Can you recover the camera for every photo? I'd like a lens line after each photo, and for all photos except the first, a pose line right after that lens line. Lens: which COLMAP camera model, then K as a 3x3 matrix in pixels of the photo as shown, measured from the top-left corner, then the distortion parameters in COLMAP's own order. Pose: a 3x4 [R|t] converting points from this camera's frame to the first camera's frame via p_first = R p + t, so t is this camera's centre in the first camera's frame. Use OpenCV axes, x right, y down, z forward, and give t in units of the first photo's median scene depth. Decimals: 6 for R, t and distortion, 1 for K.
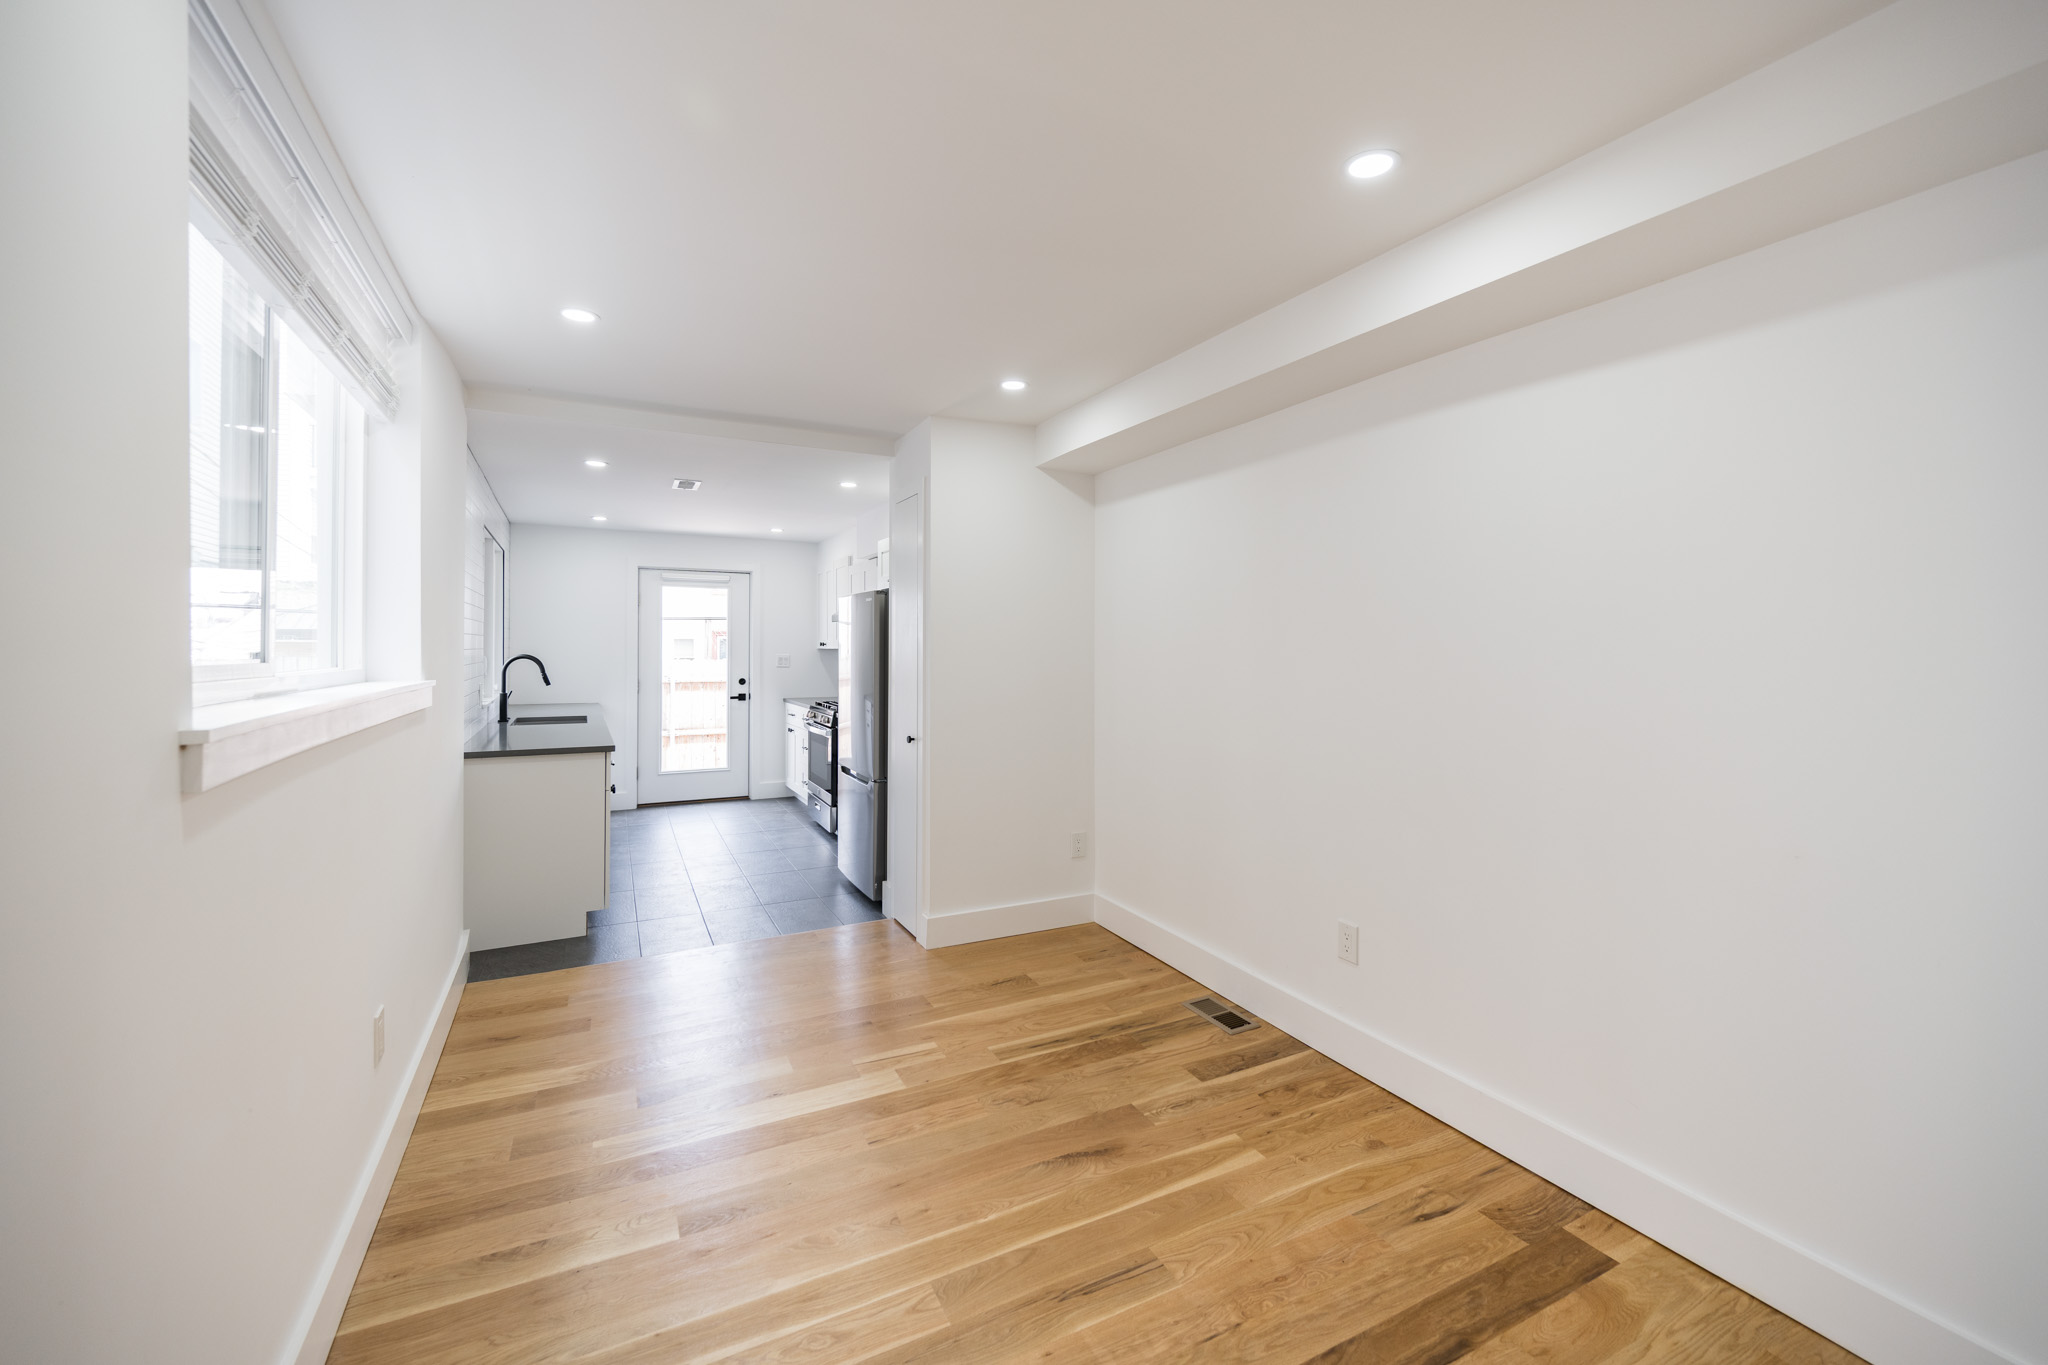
lens RADIAL K [[826.6, 0, 1015.8], [0, 826.6, 641.9], [0, 0, 1]] dist [-0.002310, 0.001020]
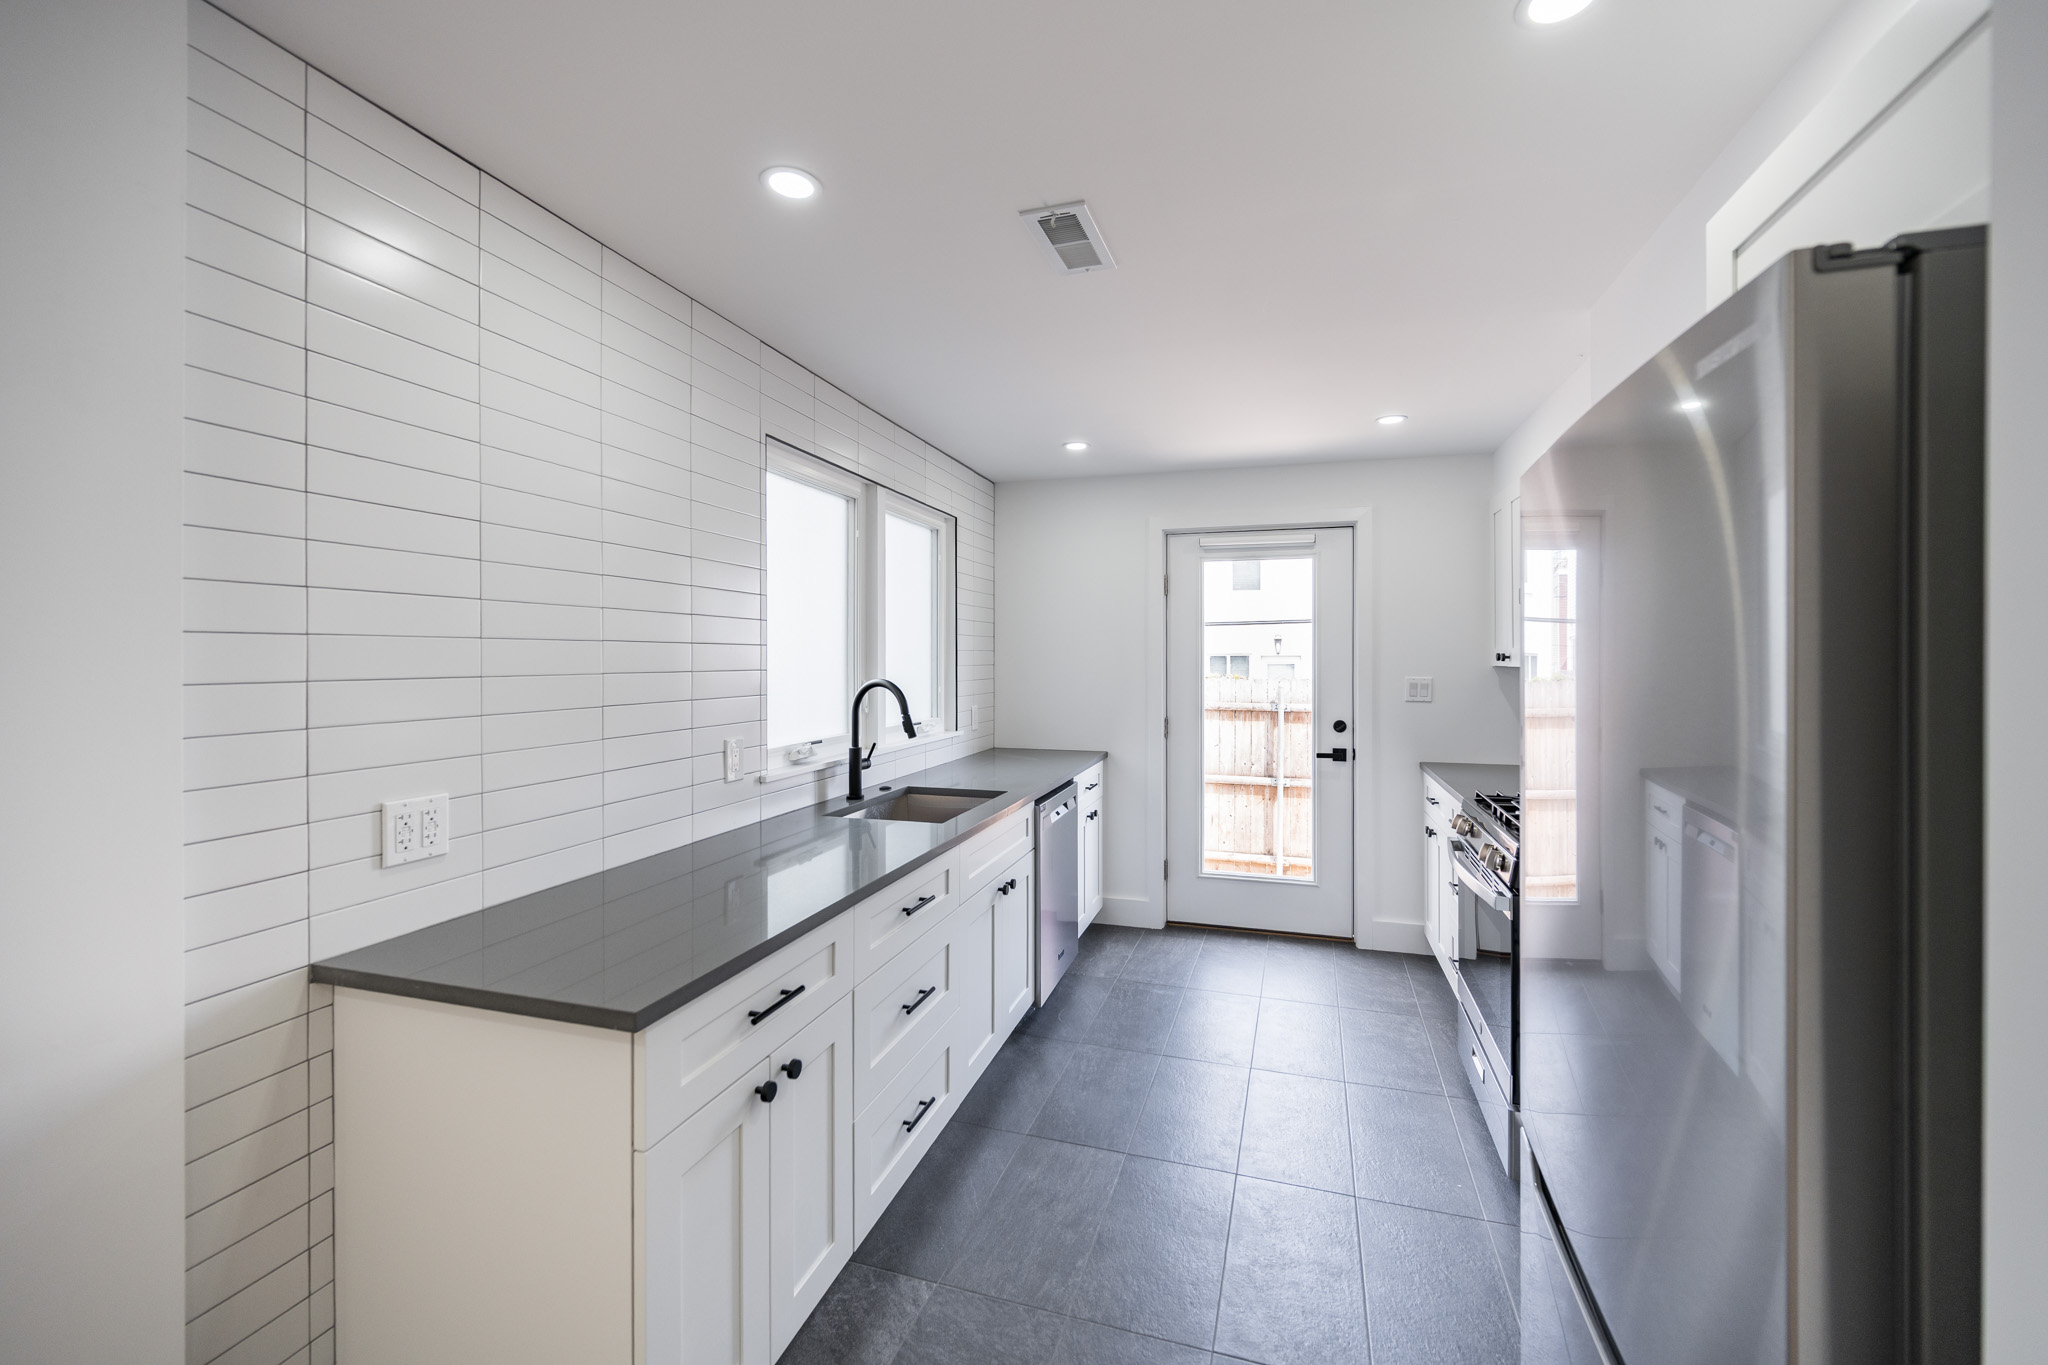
lens RADIAL K [[826.6, 0, 1043.7], [0, 826.6, 653.8], [0, 0, 1]] dist [-0.002310, 0.001020]
pose [[0.723813, -0.008265, -0.689947, -0.097480], [0.006535, 0.999966, -0.005123, 0.001832], [0.689965, -0.000801, 0.723842, 0.476891]]
